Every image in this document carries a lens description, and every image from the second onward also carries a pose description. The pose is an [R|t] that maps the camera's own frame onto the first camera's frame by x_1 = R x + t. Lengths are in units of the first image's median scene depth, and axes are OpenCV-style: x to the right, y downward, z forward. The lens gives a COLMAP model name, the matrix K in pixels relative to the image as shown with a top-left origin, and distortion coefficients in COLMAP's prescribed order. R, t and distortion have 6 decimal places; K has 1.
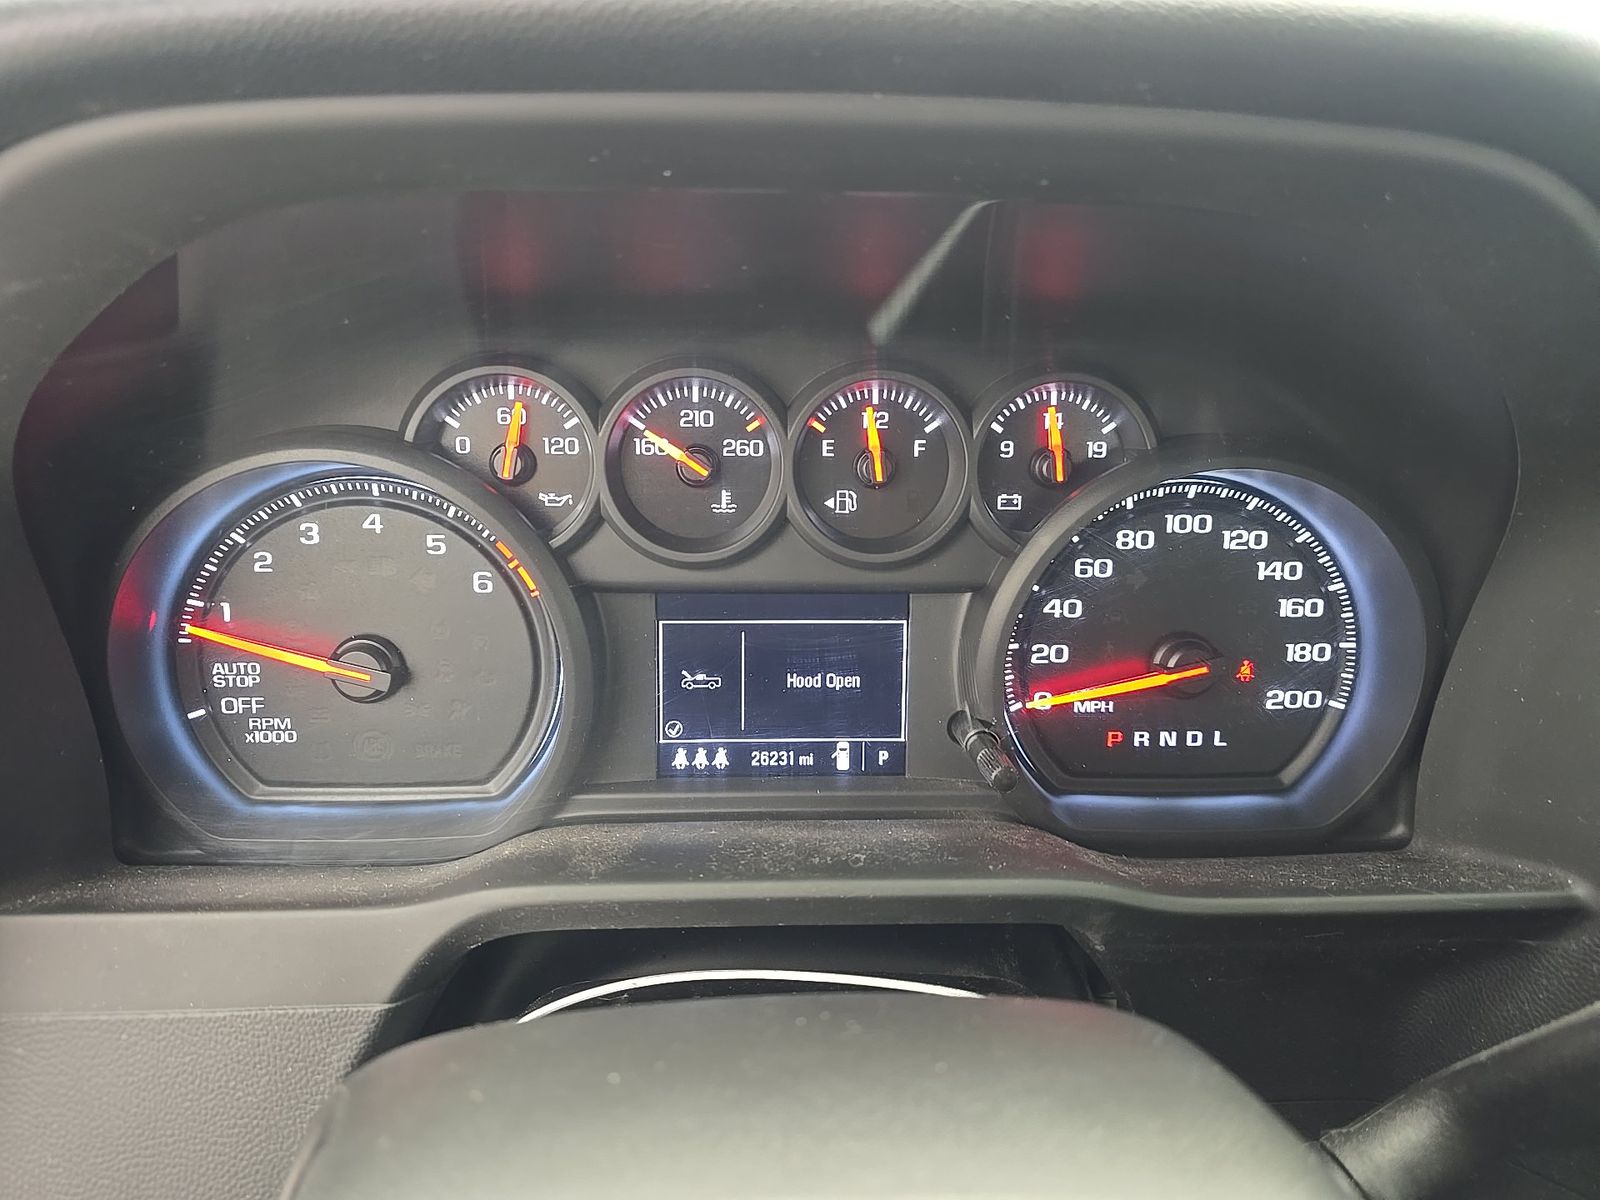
lens RADIAL K [[1066.8, 0, 798.2], [0, 1066.8, 597.7], [0, 0, 1]] dist [0.031971, -0.027063]
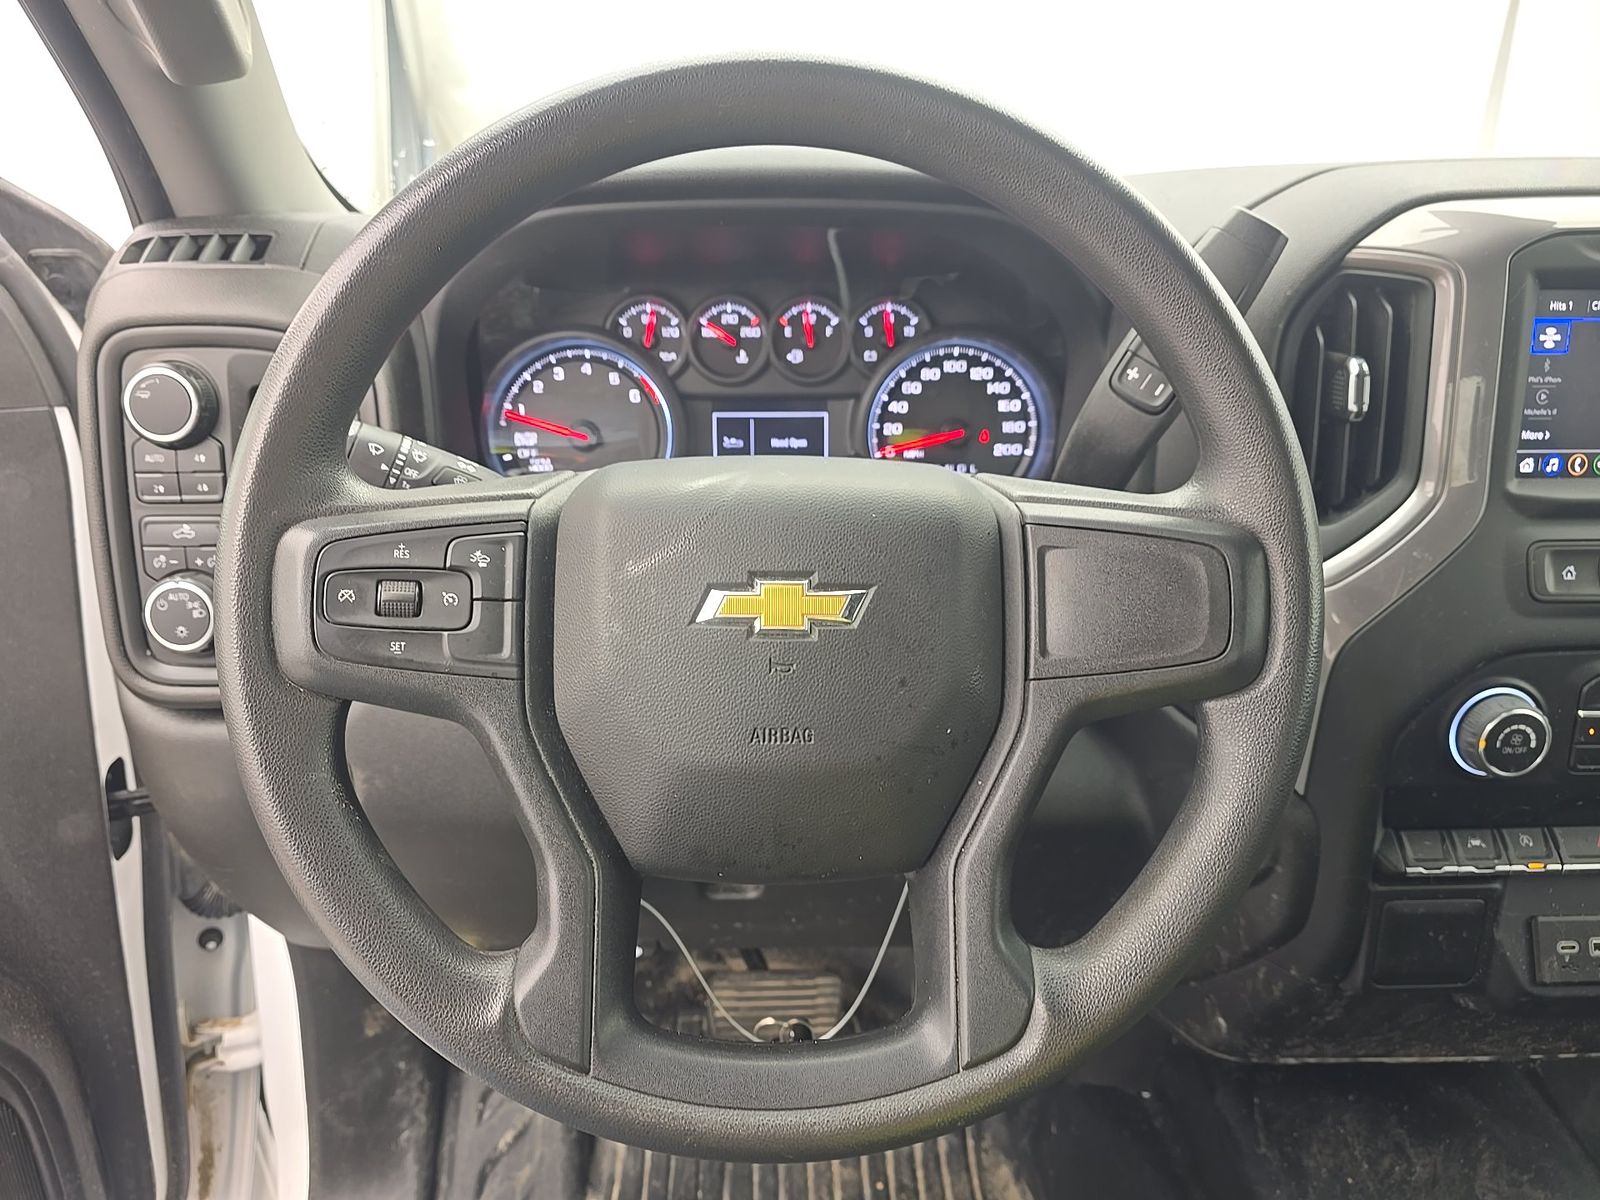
lens RADIAL K [[1066.8, 0, 796.7], [0, 1066.8, 599.5], [0, 0, 1]] dist [0.031971, -0.027063]
pose [[0.999522, -0.007162, -0.030073, 0.107274], [0.008224, 0.999341, 0.035344, 0.335344], [0.029800, -0.035574, 0.998923, -1.237743]]
